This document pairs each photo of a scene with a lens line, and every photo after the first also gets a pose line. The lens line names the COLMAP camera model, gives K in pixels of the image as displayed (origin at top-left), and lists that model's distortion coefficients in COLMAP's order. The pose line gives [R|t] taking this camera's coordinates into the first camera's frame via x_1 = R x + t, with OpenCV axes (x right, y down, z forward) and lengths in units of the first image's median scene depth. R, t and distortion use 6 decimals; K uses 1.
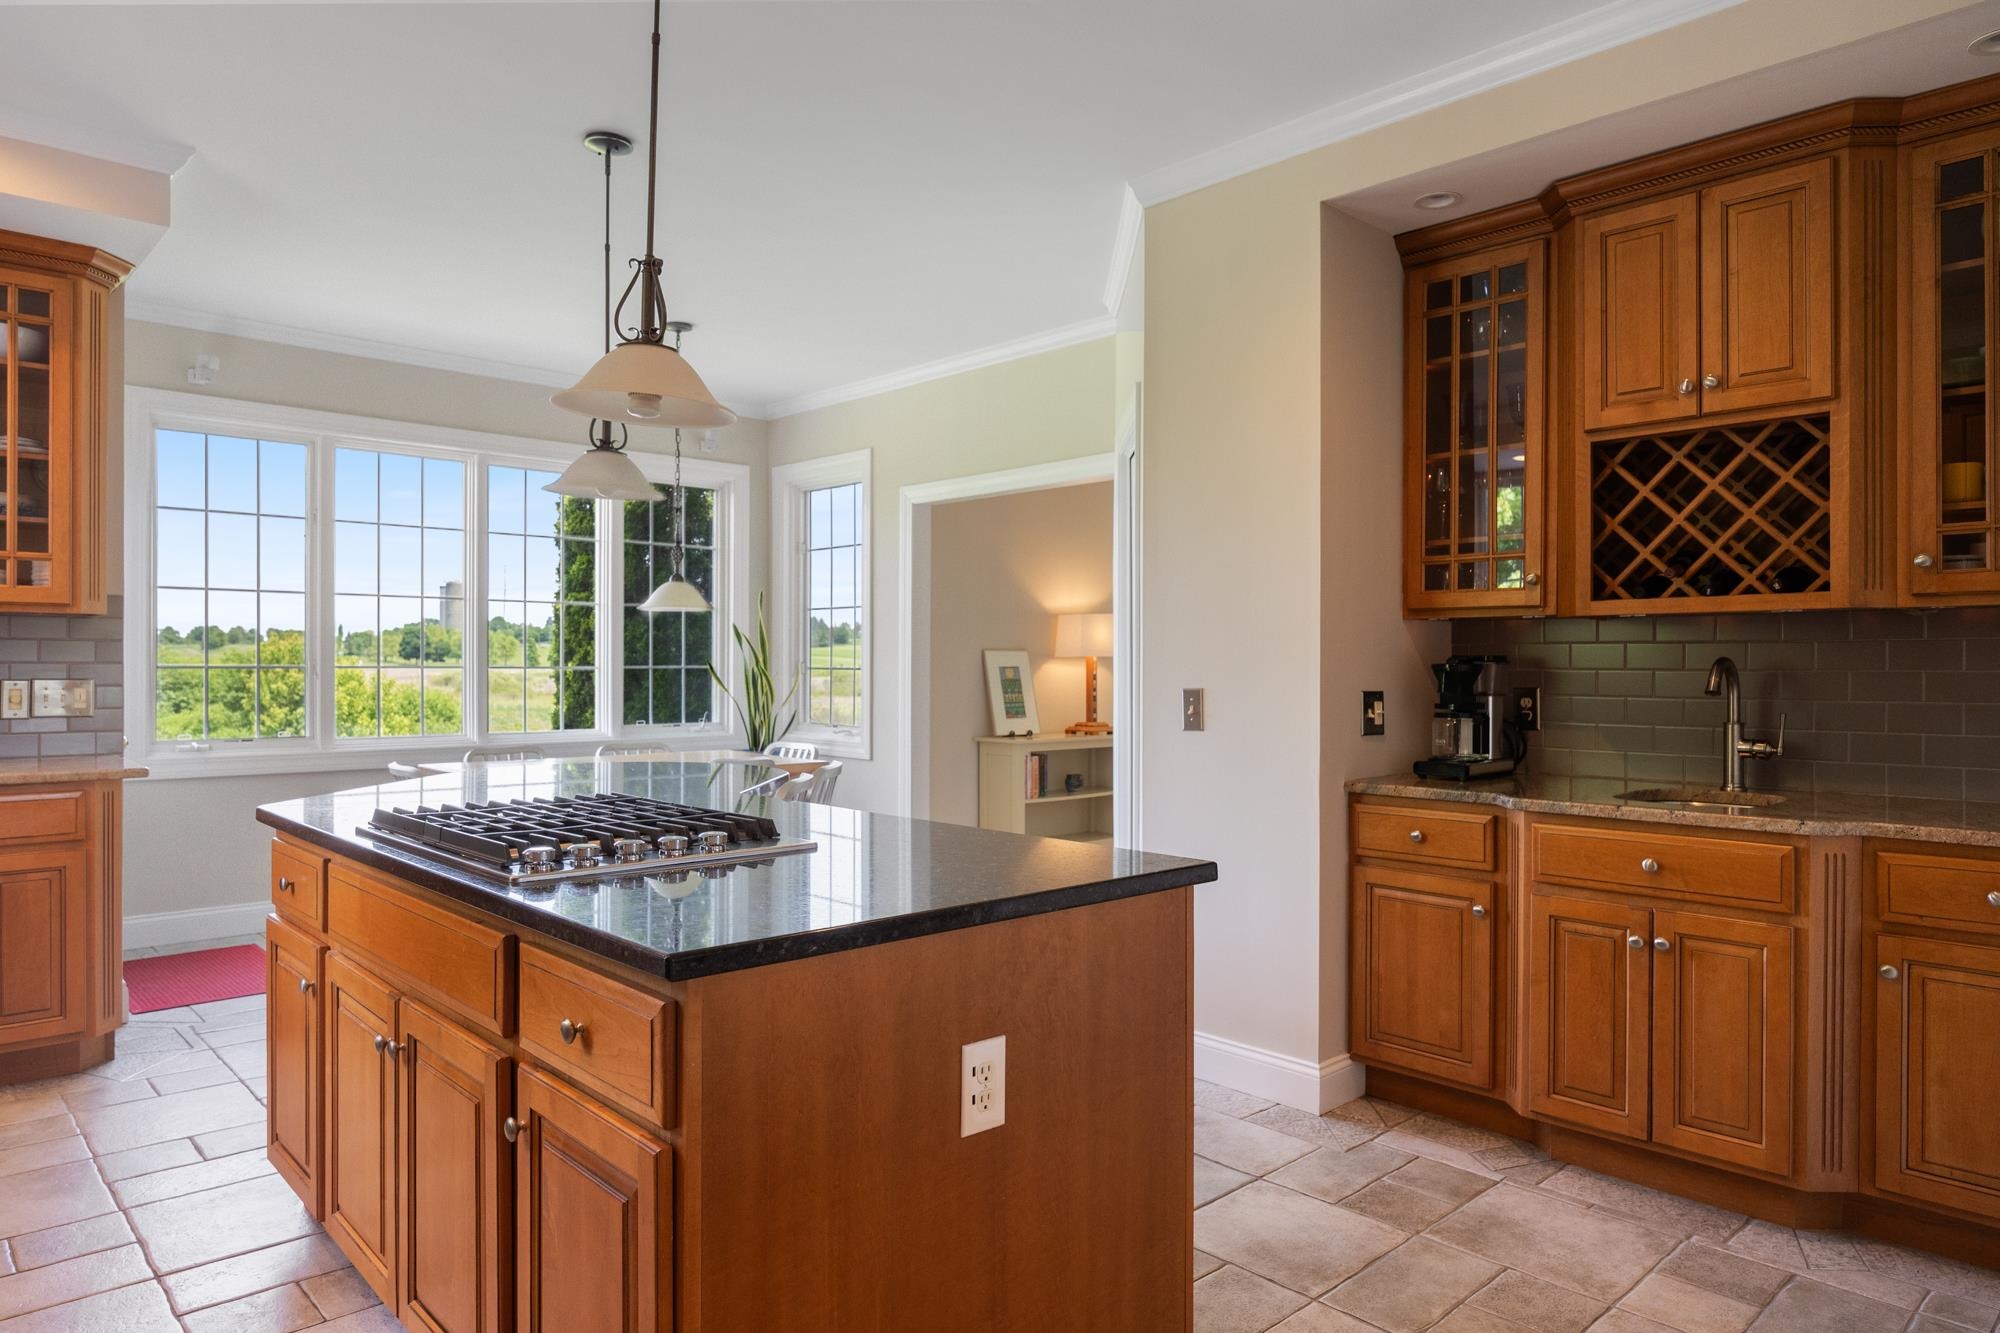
lens RADIAL K [[1227.0, 0, 998.7], [0, 1227.0, 666.7], [0, 0, 1]] dist [-0.007983, -0.003882]
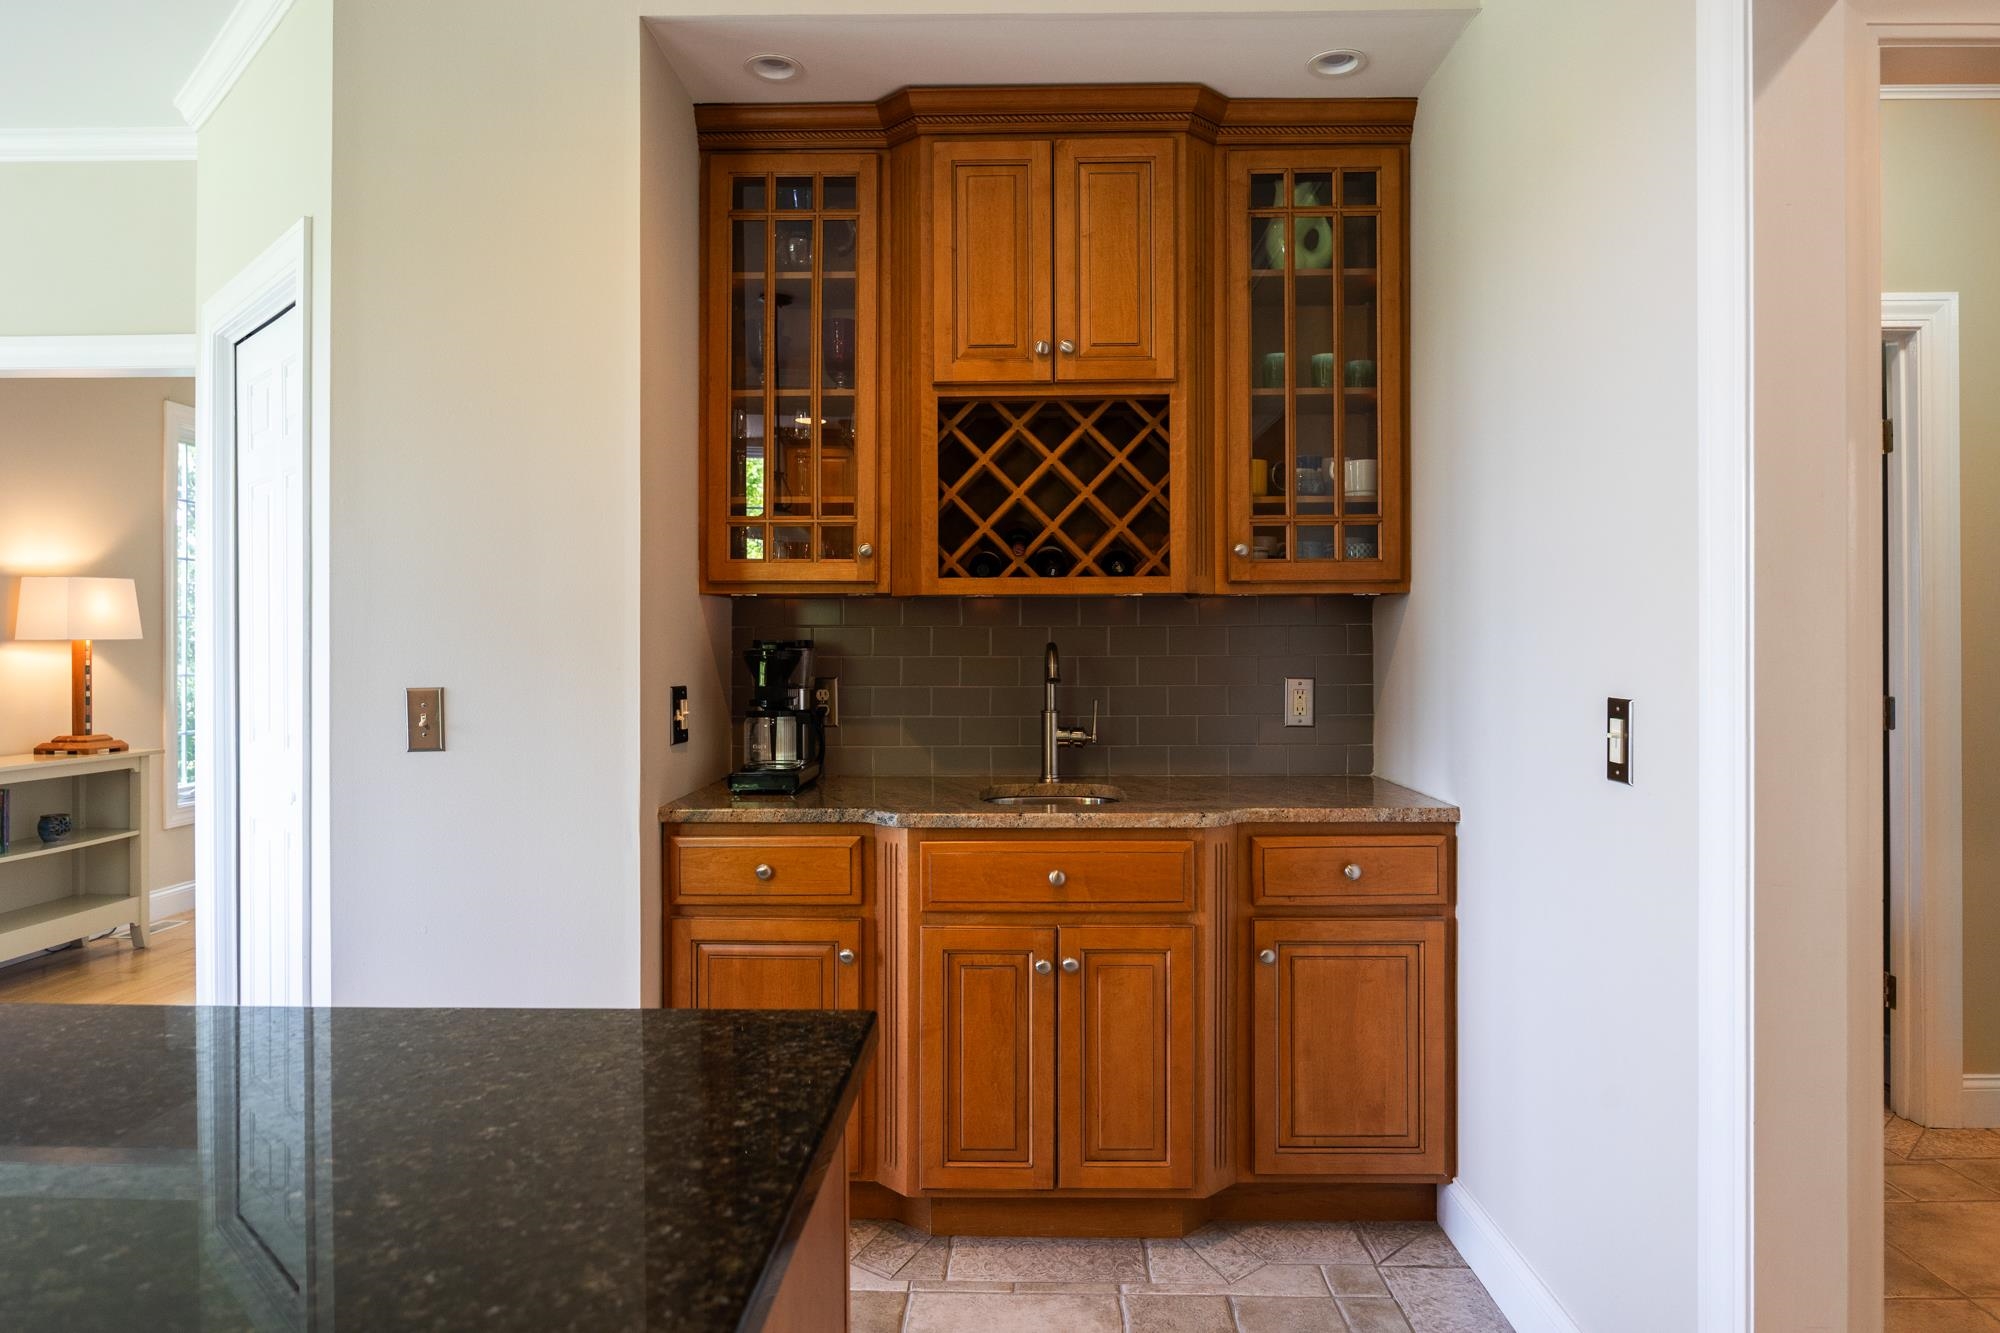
lens RADIAL K [[1227.0, 0, 1006.4], [0, 1227.0, 648.2], [0, 0, 1]] dist [-0.007983, -0.003882]
pose [[0.700720, -0.002701, 0.713431, -0.114701], [0.004051, 0.999992, -0.000194, -0.003276], [-0.713424, 0.003026, 0.700726, 0.369011]]
